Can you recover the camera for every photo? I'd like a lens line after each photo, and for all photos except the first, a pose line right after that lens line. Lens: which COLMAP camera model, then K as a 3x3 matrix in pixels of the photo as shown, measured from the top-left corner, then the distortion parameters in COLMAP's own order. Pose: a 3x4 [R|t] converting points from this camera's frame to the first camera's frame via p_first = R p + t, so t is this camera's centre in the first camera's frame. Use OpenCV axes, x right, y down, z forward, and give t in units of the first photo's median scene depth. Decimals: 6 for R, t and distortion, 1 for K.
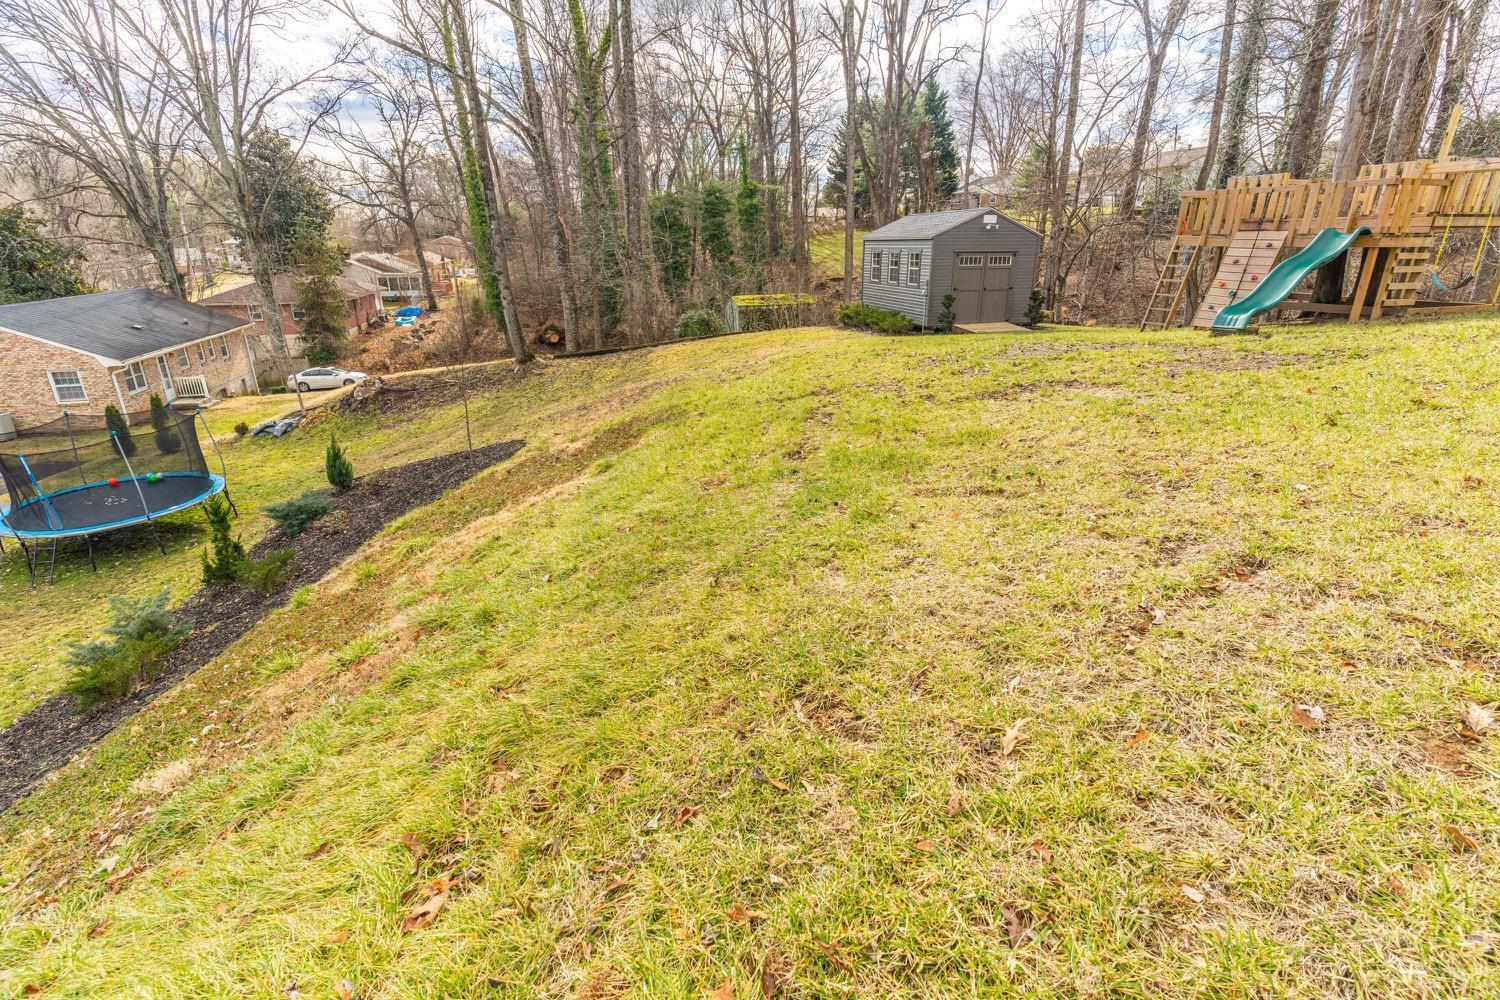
lens RADIAL K [[709.0, 0, 750.8], [0, 709.0, 497.4], [0, 0, 1]] dist [0.000750, -0.000352]
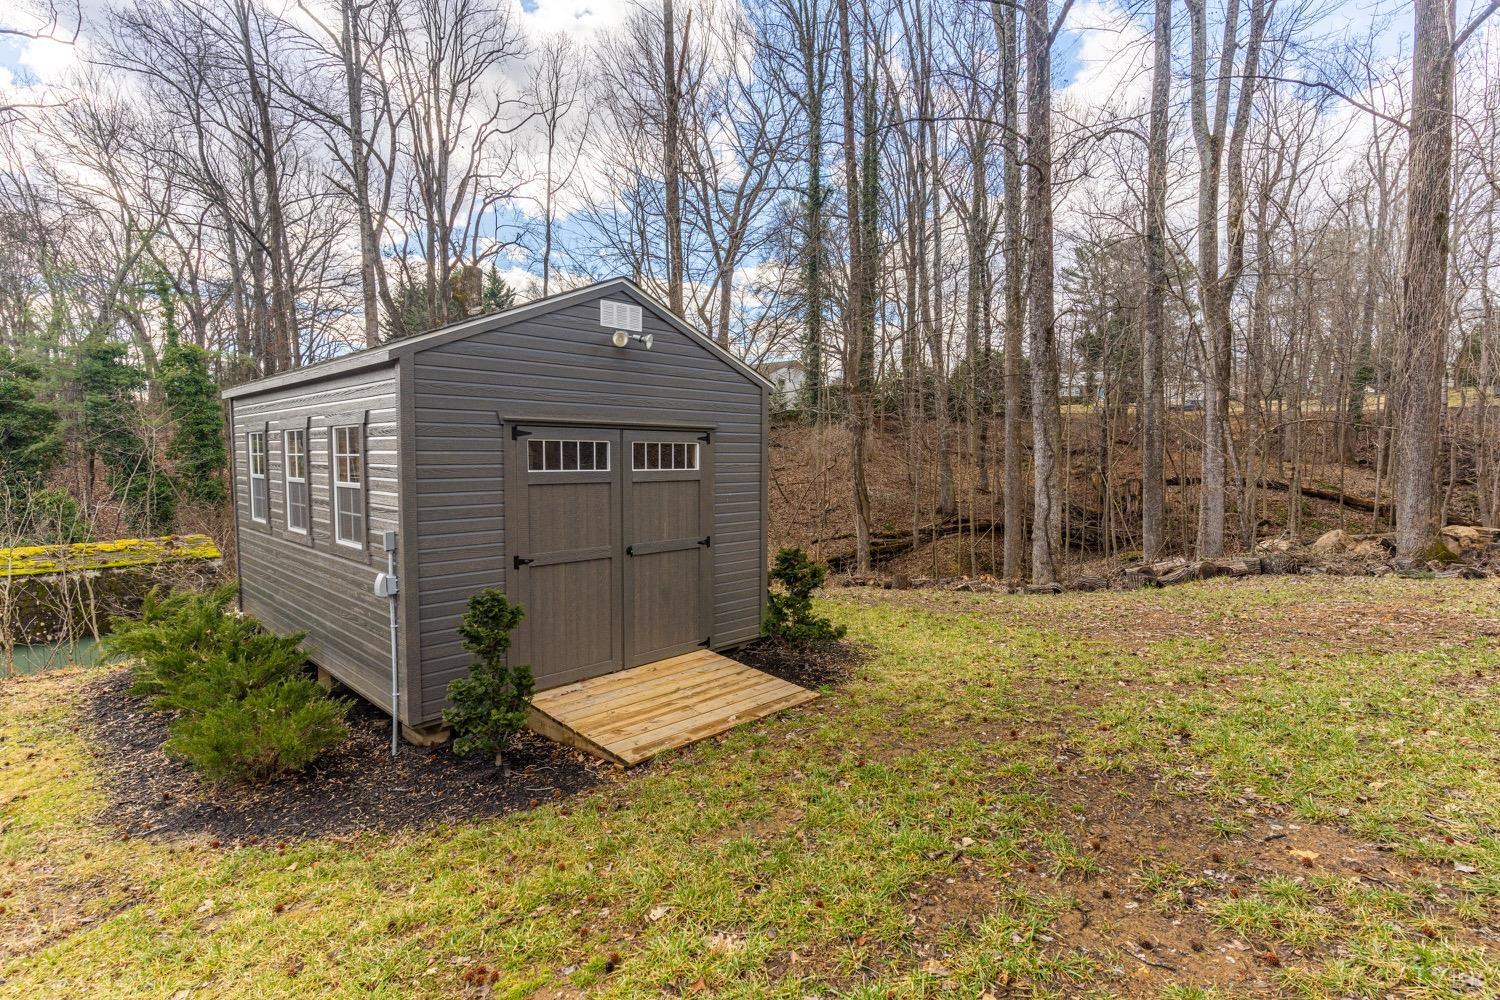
lens RADIAL K [[709.0, 0, 746.0], [0, 709.0, 491.4], [0, 0, 1]] dist [0.000750, -0.000352]
pose [[0.854043, -0.016739, 0.519933, 0.088474], [0.164649, 0.956796, -0.239650, -0.095466], [-0.493458, 0.290278, 0.819901, 0.292314]]
